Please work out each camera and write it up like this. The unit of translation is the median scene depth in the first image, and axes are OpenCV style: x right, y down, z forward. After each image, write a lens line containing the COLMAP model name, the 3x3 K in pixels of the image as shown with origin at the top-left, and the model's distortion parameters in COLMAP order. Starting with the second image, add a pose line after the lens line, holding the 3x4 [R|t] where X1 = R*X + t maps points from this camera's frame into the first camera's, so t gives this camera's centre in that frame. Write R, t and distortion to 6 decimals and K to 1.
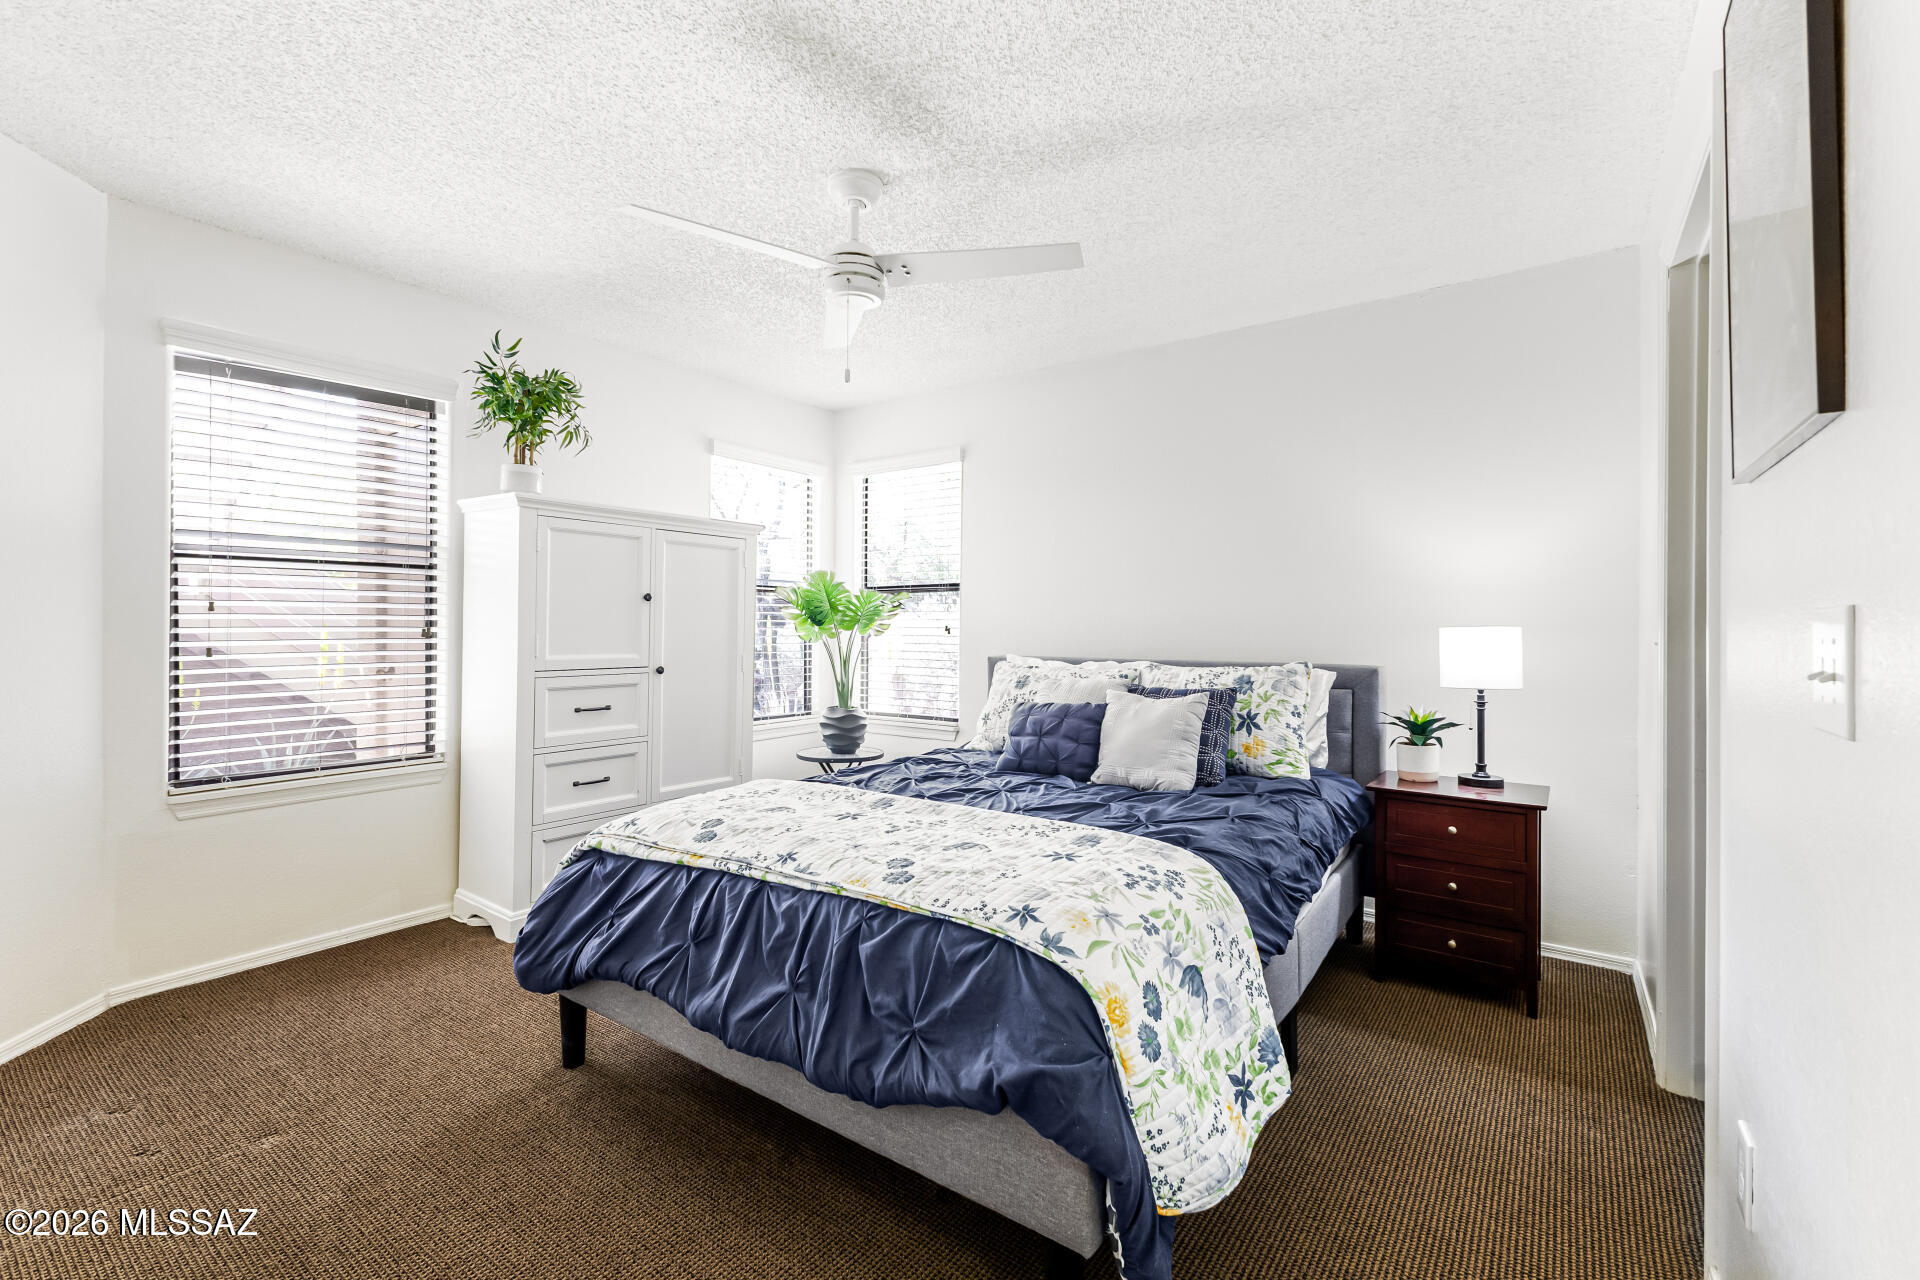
lens RADIAL K [[829.3, 0, 960.5], [0, 829.3, 624.2], [0, 0, 1]] dist [0.000813, -0.000257]
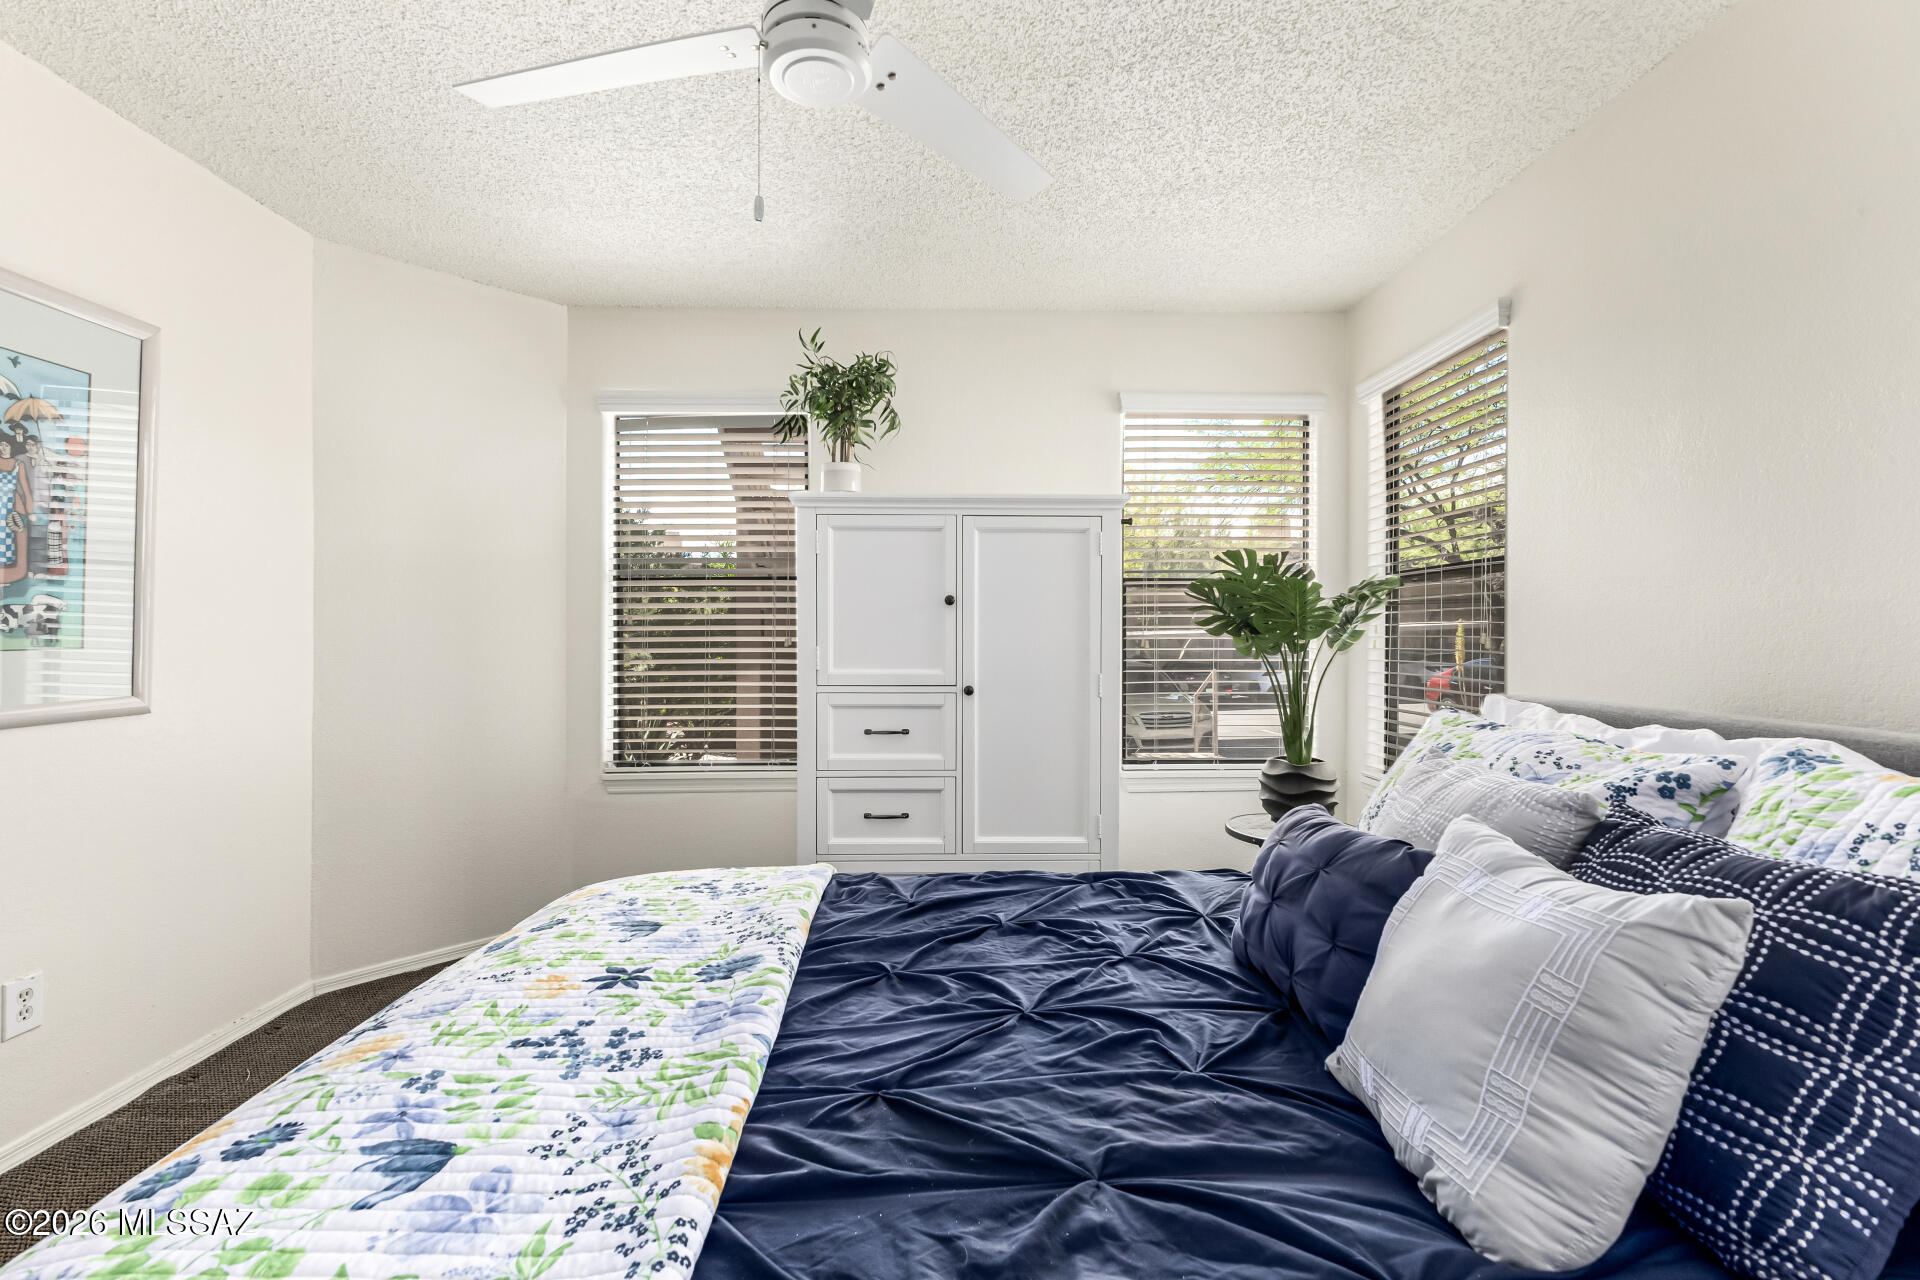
lens RADIAL K [[829.3, 0, 960.5], [0, 829.3, 624.2], [0, 0, 1]] dist [0.000813, -0.000257]
pose [[0.609074, -0.010427, -0.793045, 0.320223], [0.006243, 0.999946, -0.008352, -0.002285], [0.793089, 0.000137, 0.609106, 0.592093]]
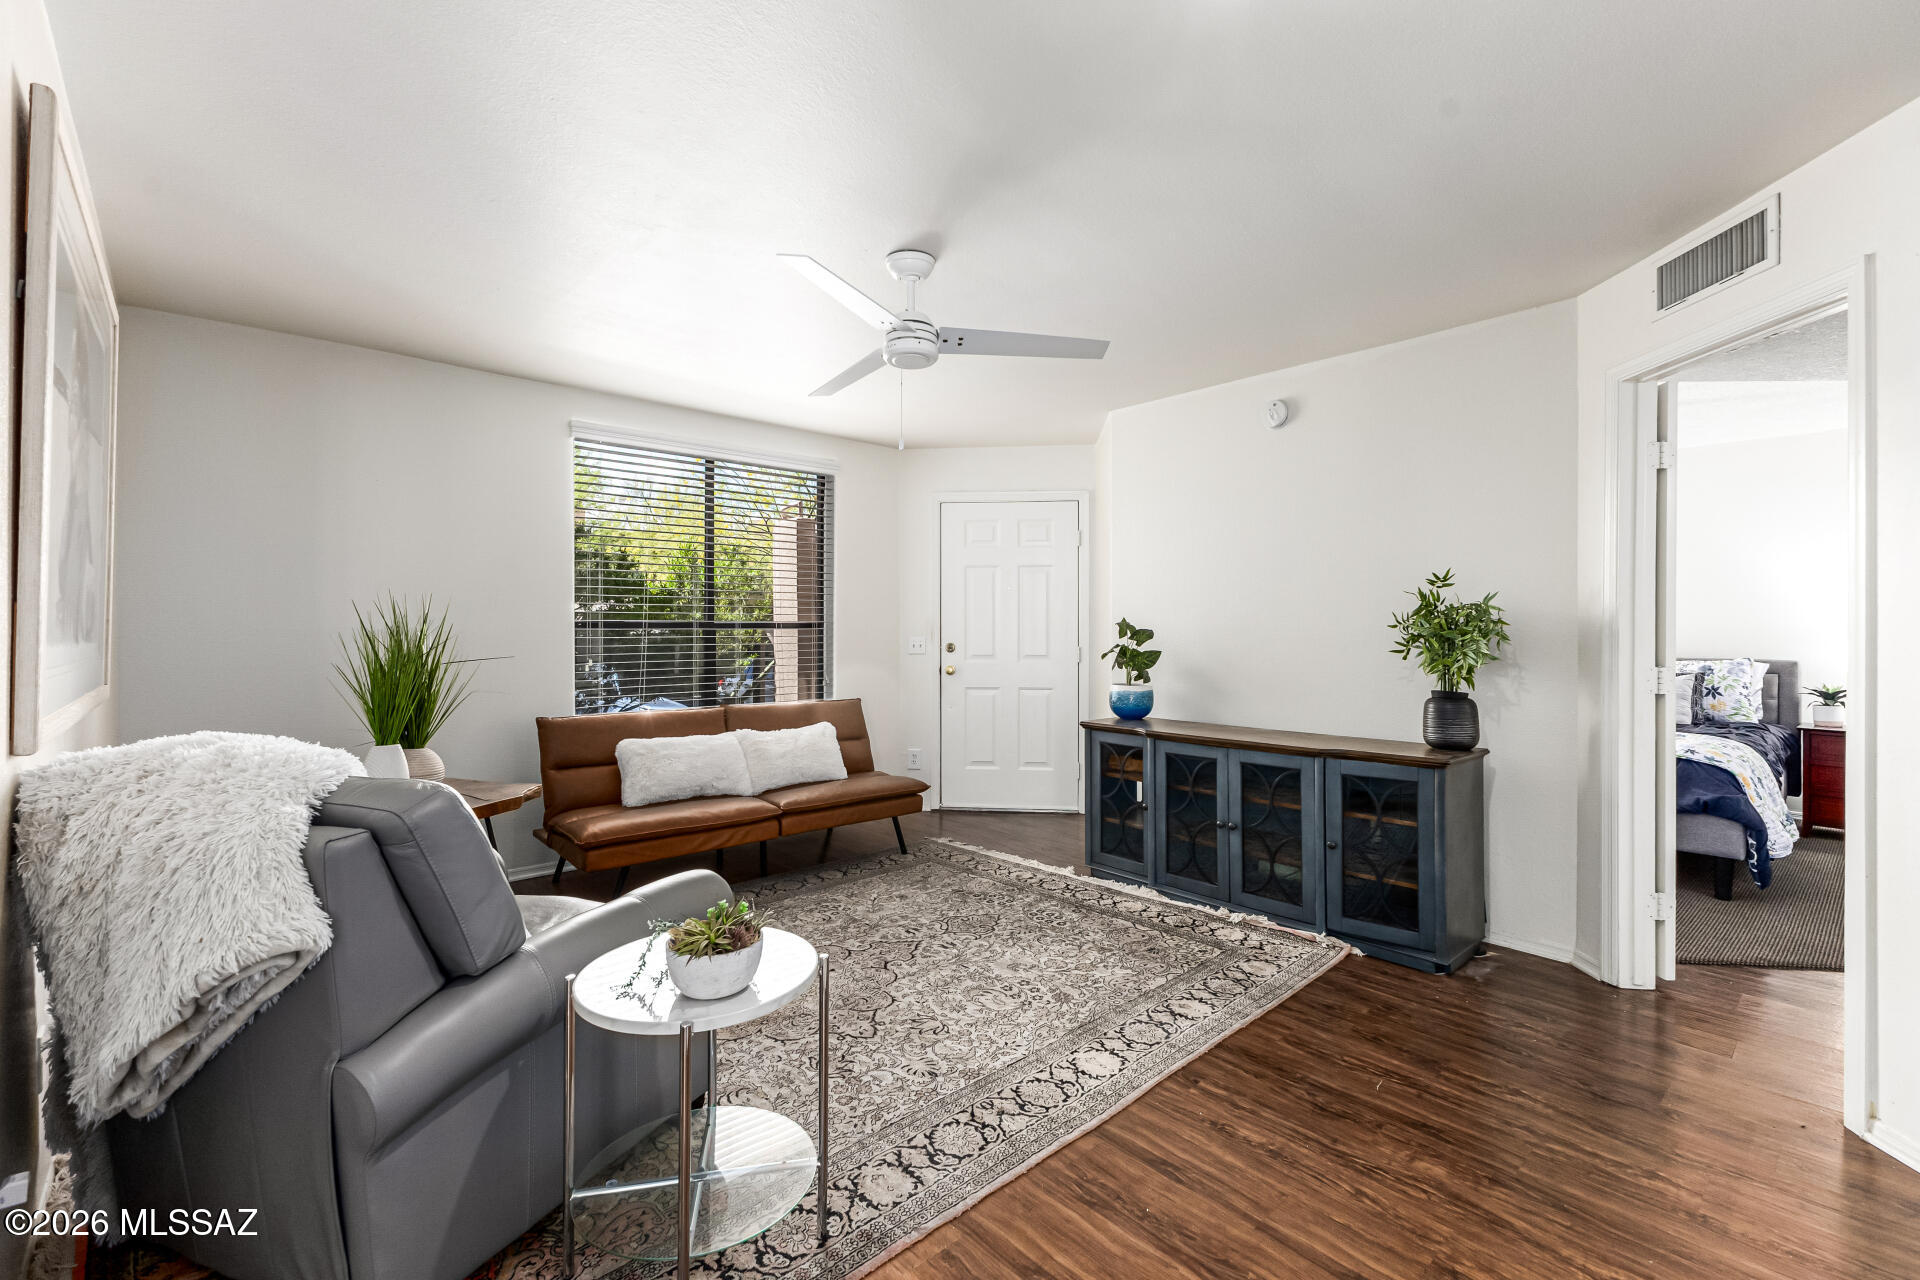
lens RADIAL K [[829.3, 0, 960.5], [0, 829.3, 624.2], [0, 0, 1]] dist [0.000813, -0.000257]
pose [[0.976098, -0.005924, -0.217252, -0.825026], [0.005838, 0.999982, -0.001037, -0.033915], [0.217254, -0.000256, 0.976115, -1.066789]]
